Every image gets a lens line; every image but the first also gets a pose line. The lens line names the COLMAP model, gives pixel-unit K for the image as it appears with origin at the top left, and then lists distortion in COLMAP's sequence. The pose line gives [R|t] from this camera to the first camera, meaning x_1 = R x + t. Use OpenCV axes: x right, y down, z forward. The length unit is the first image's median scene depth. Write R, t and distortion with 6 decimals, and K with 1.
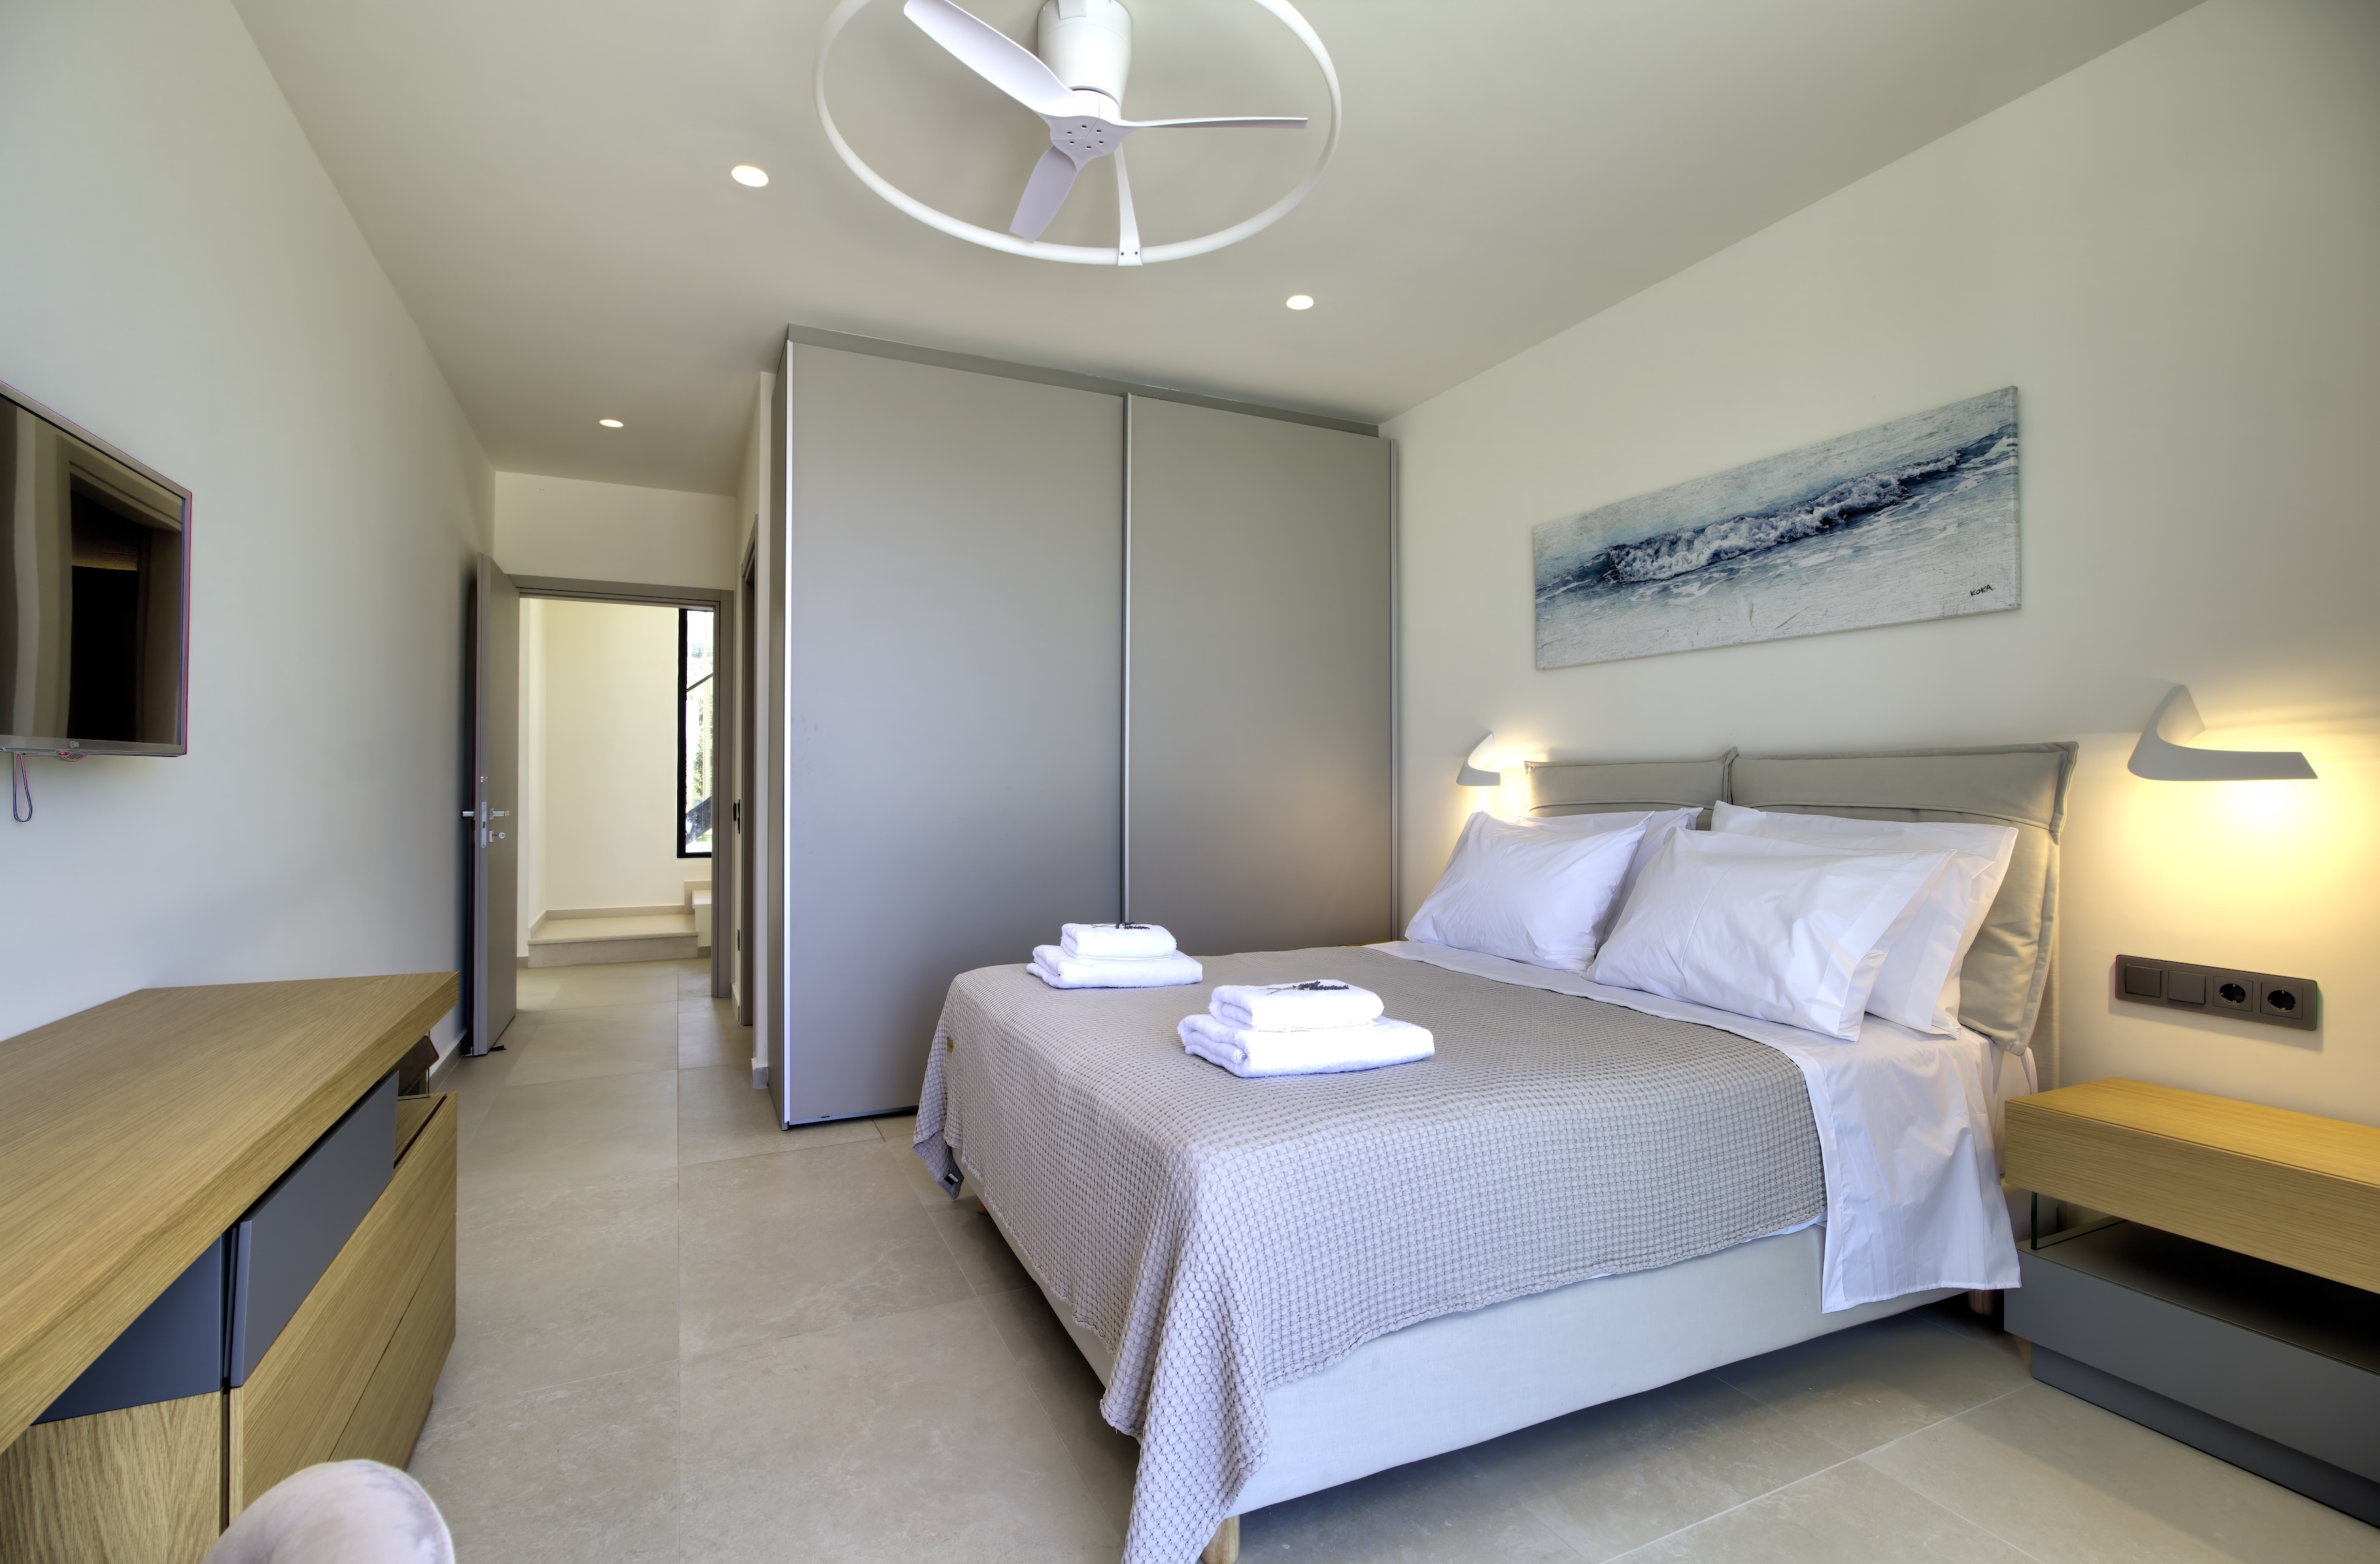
lens RADIAL K [[1088.6, 0, 1192.7], [0, 1088.6, 772.1], [0, 0, 1]] dist [-0.000229, 0.000085]
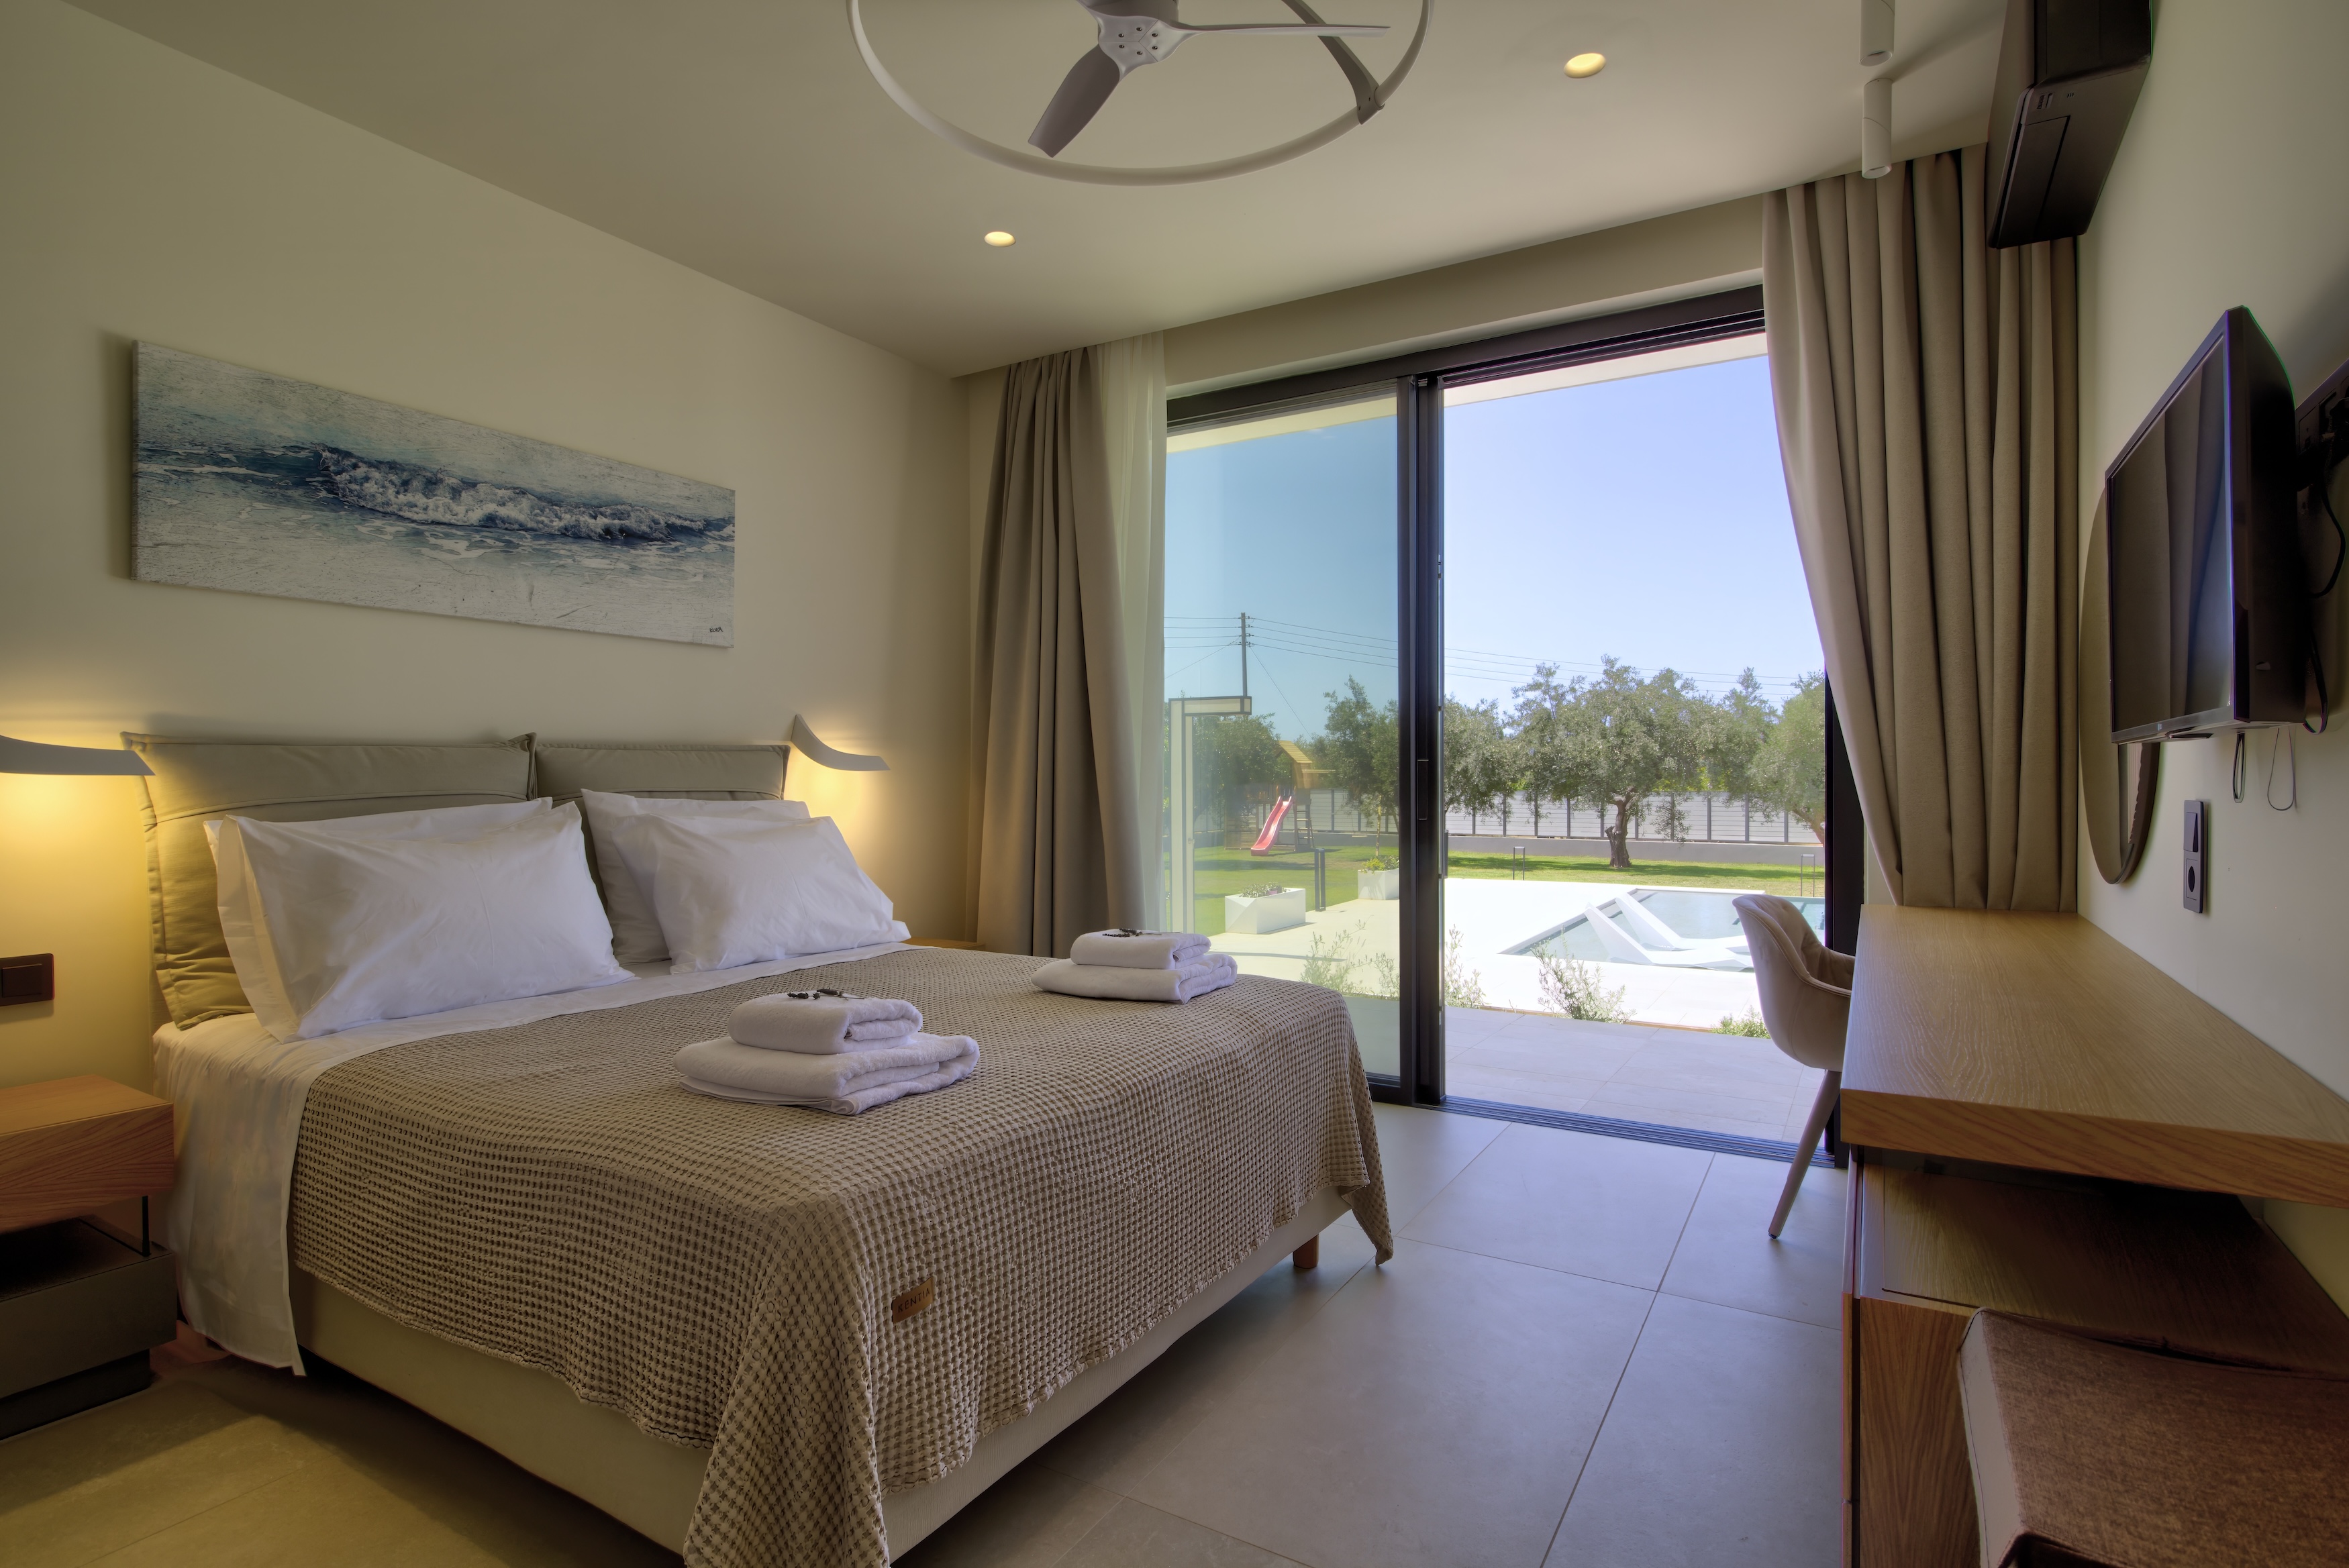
lens RADIAL K [[1159.6, 0, 1175.3], [0, 1159.6, 779.6], [0, 0, 1]] dist [-0.000261, -0.000143]
pose [[-0.545375, -0.003047, 0.838186, -0.658441], [-0.010569, 0.999939, -0.003242, 0.014691], [-0.838125, -0.010627, -0.545374, 1.080302]]
